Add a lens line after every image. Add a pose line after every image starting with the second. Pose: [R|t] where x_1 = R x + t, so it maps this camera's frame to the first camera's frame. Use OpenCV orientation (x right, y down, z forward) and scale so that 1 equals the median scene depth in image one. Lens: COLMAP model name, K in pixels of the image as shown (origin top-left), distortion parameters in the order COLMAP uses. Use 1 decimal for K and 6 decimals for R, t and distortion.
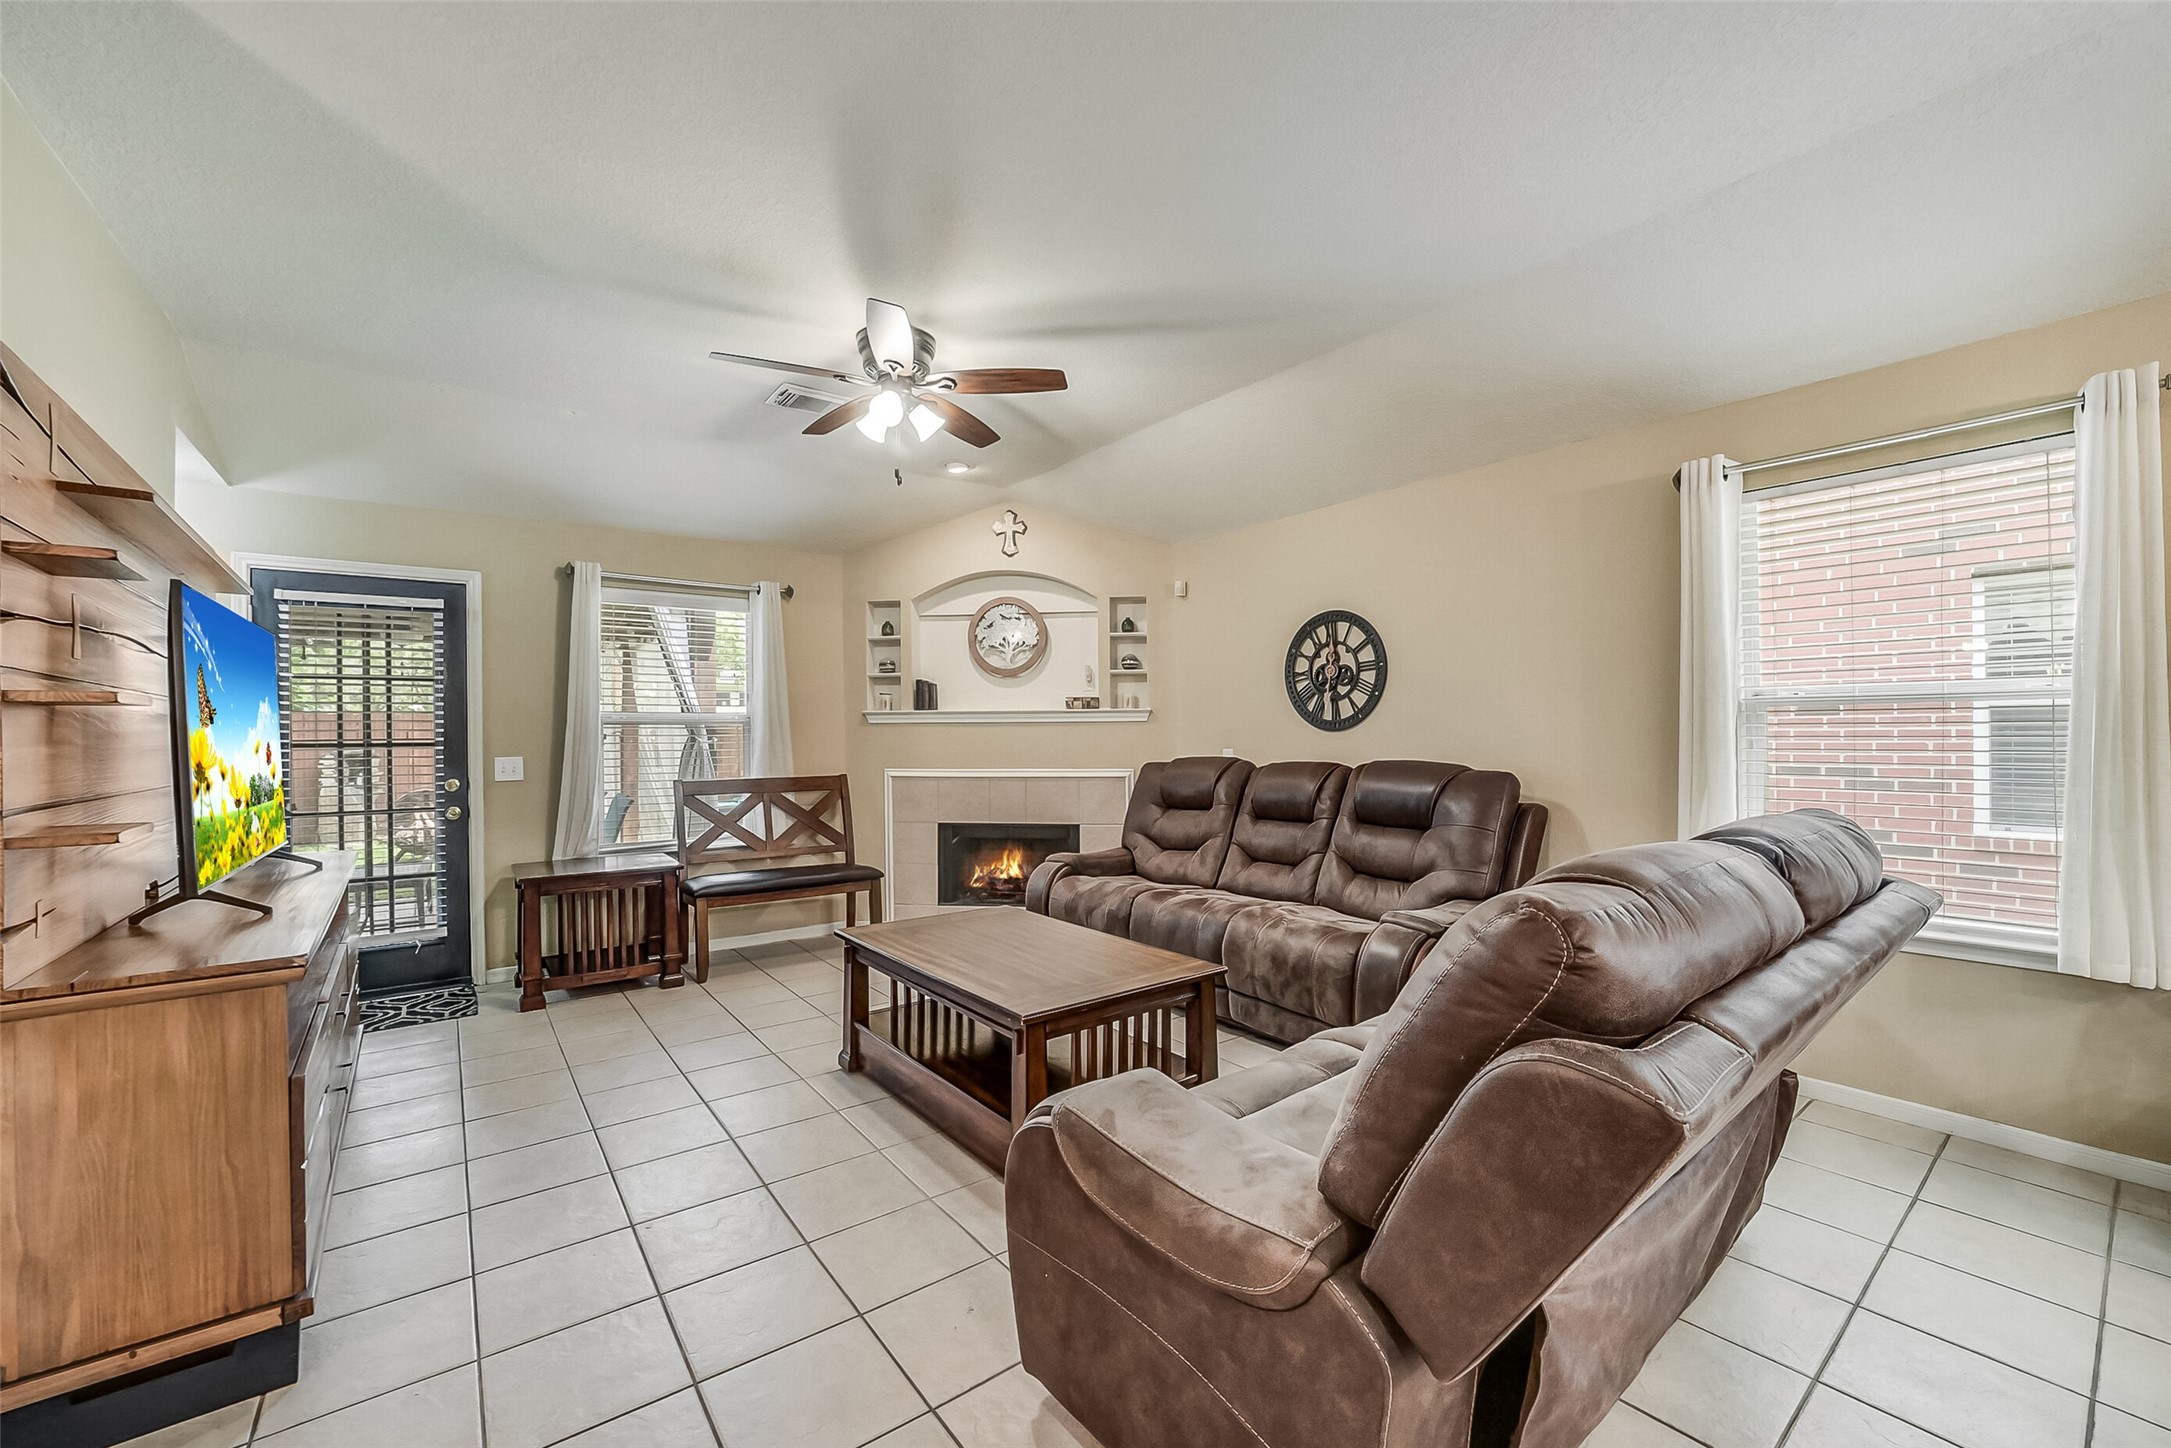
lens RADIAL K [[864.0, 0, 1086.0], [0, 864.0, 734.5], [0, 0, 1]] dist [-0.037560, 0.009241]
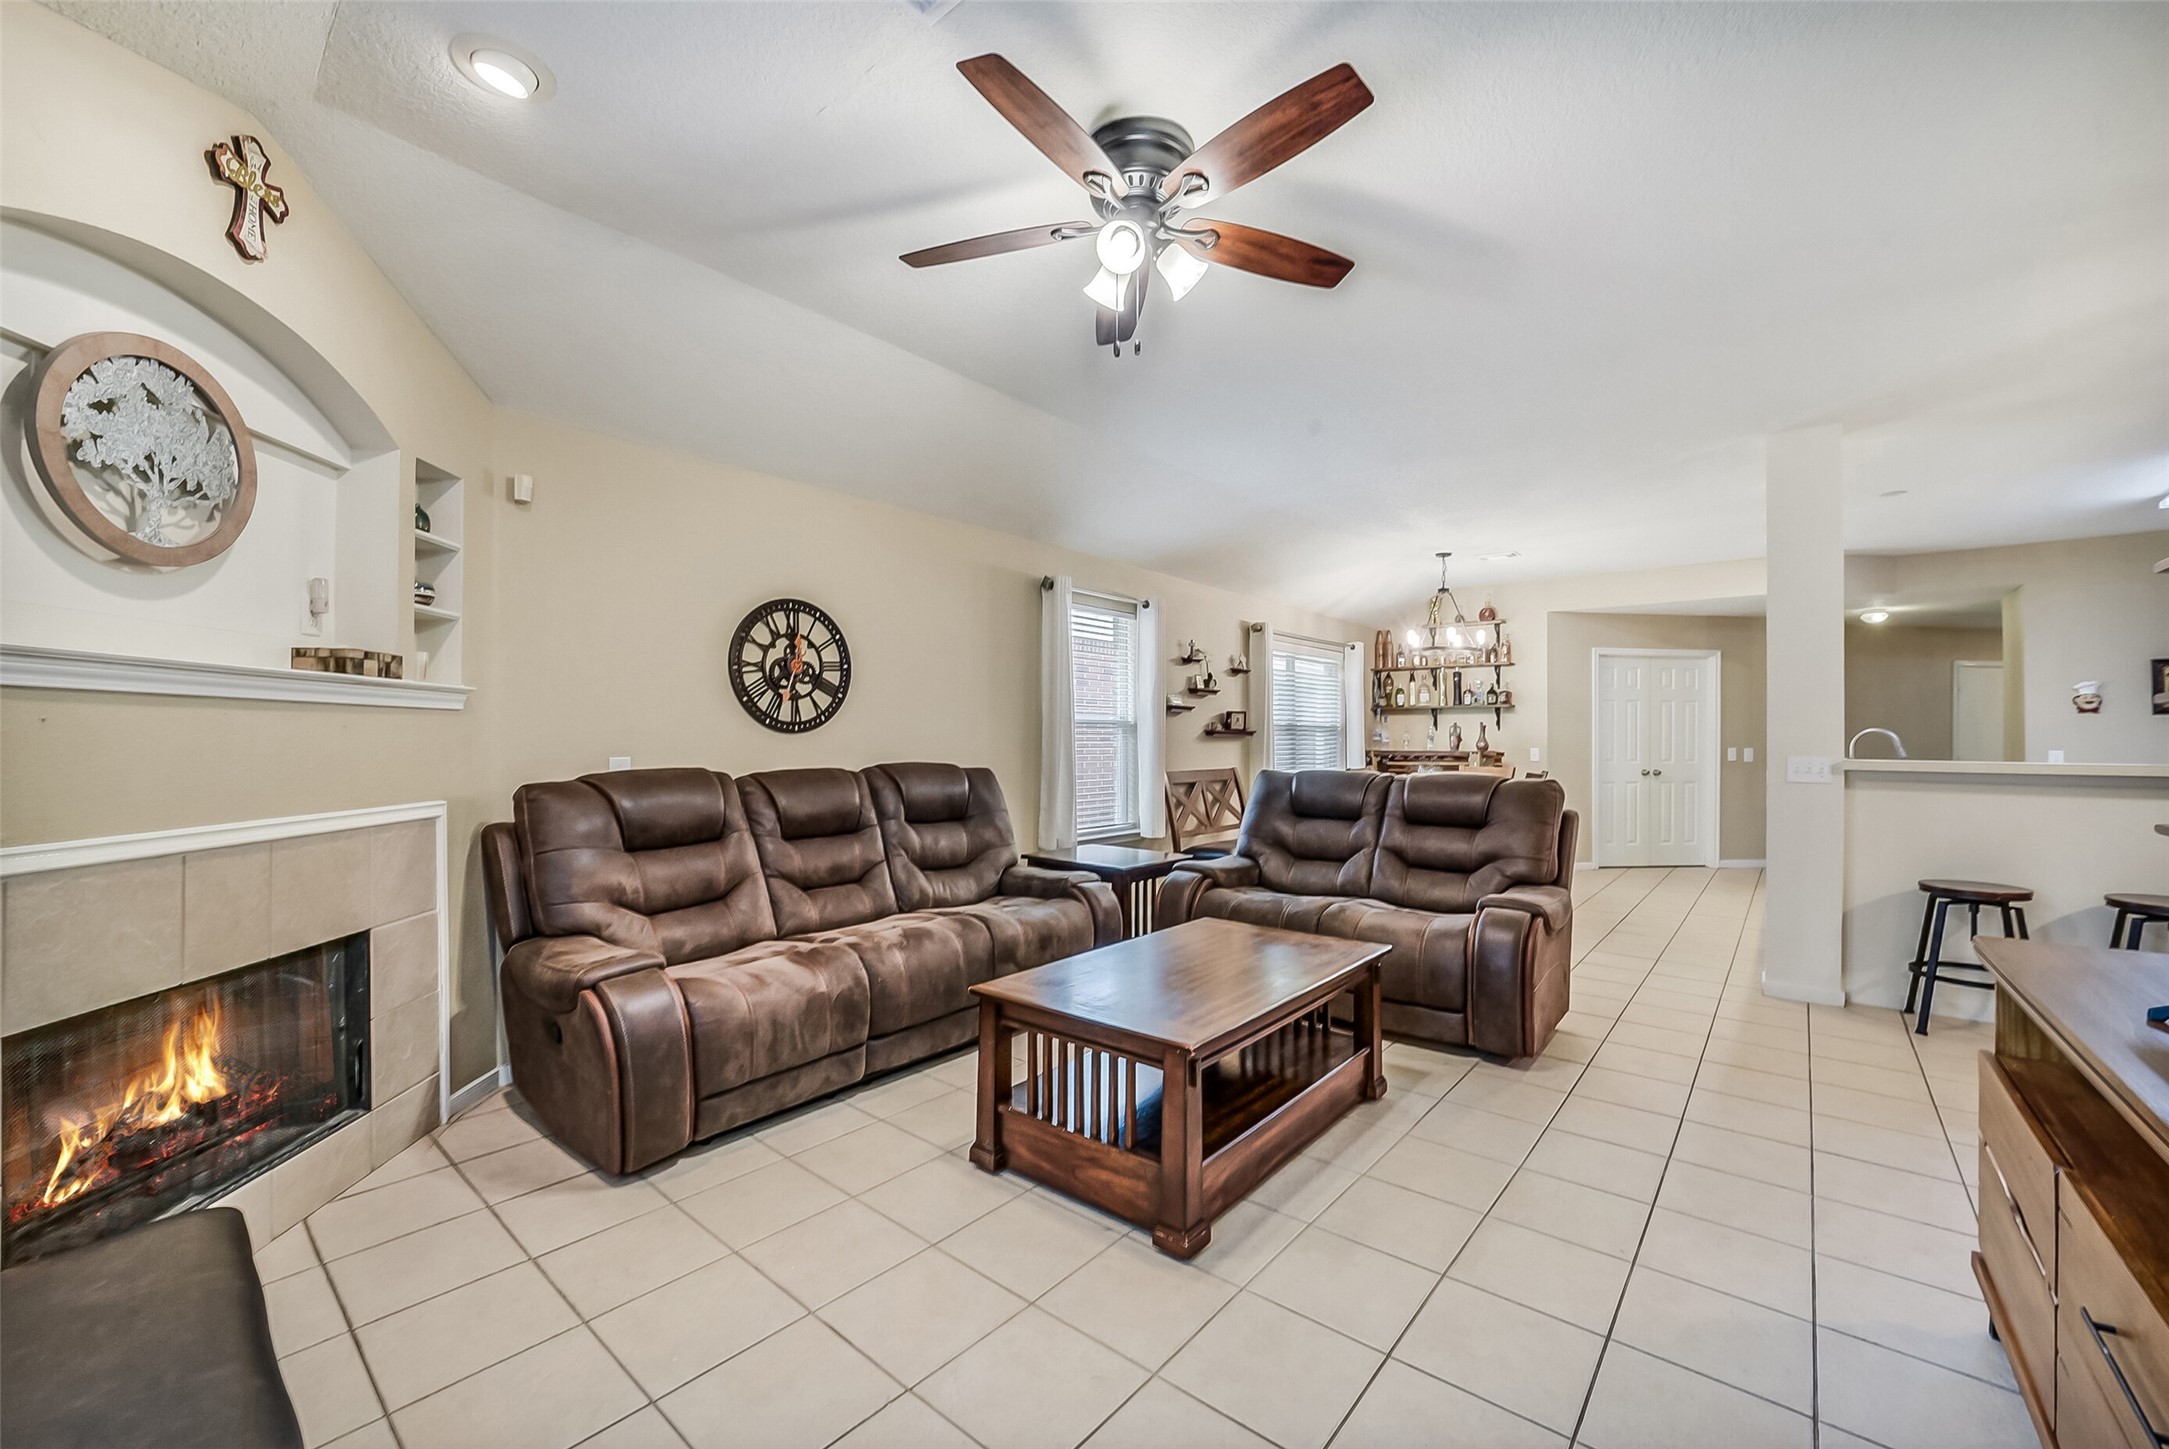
lens RADIAL K [[863.2, 0, 1094.2], [0, 863.2, 734.5], [0, 0, 1]] dist [-0.037560, 0.009241]
pose [[-0.222212, 0.010253, 0.974944, -0.633774], [-0.000457, 0.999943, -0.010620, 0.006468], [-0.974998, -0.002805, -0.222195, 0.867089]]
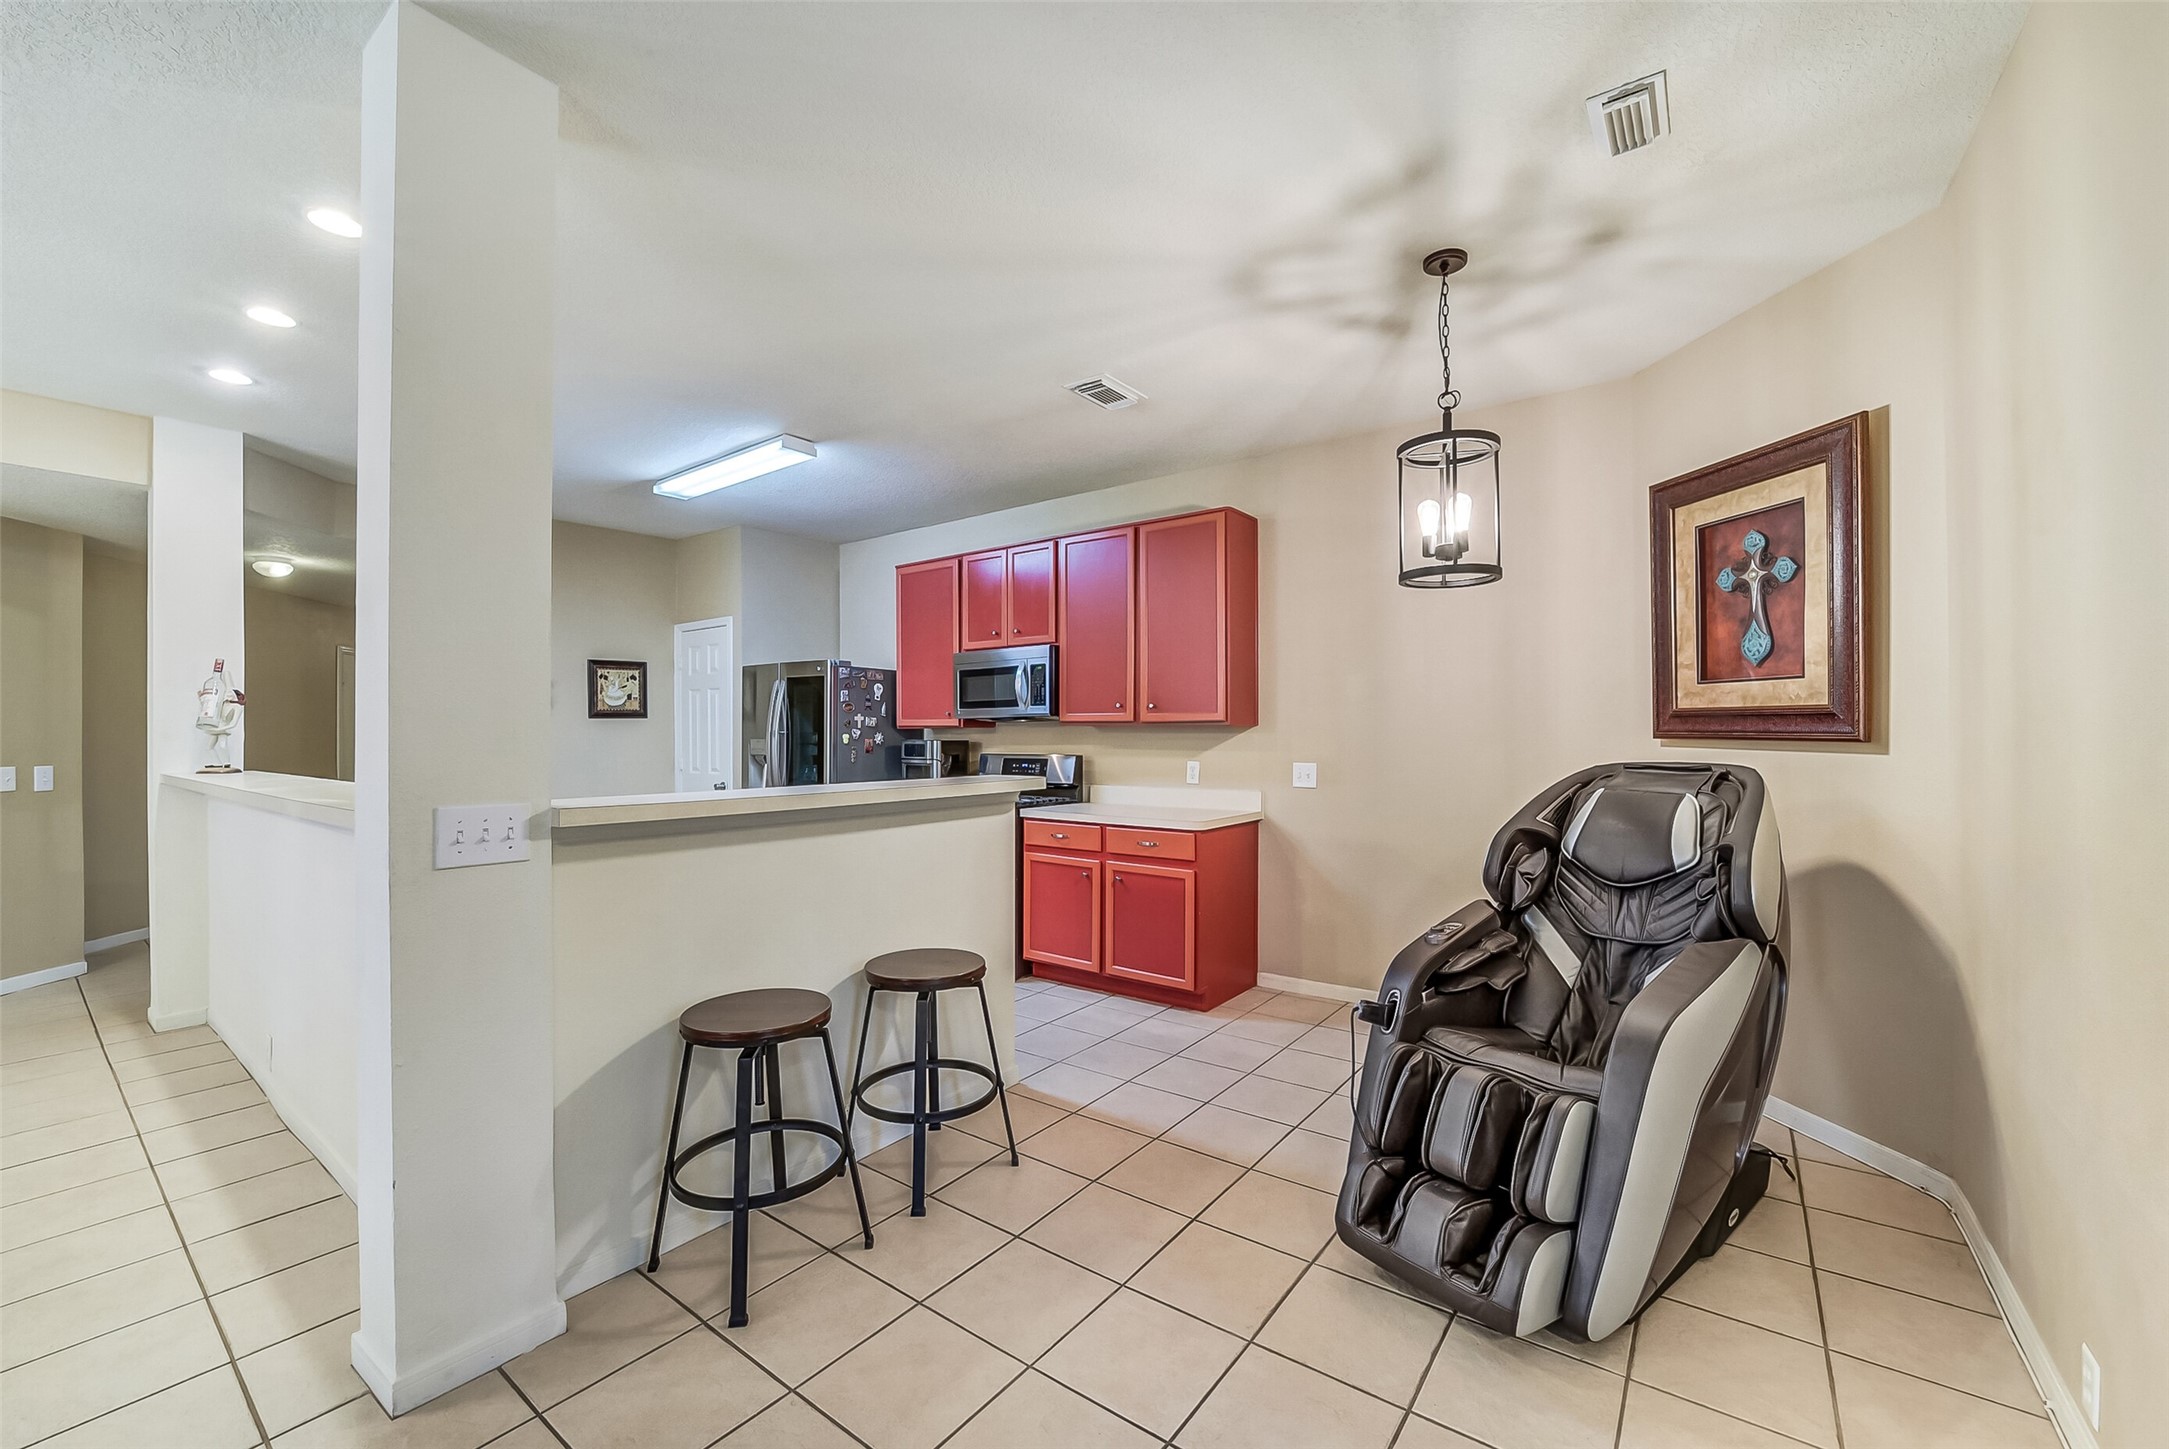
lens RADIAL K [[863.2, 0, 1092.7], [0, 863.2, 730.7], [0, 0, 1]] dist [-0.037560, 0.009241]
pose [[-0.961663, 0.010399, -0.274036, -0.091862], [0.011451, 0.999932, -0.002238, -0.009169], [0.273994, -0.005290, -0.961717, 0.377853]]
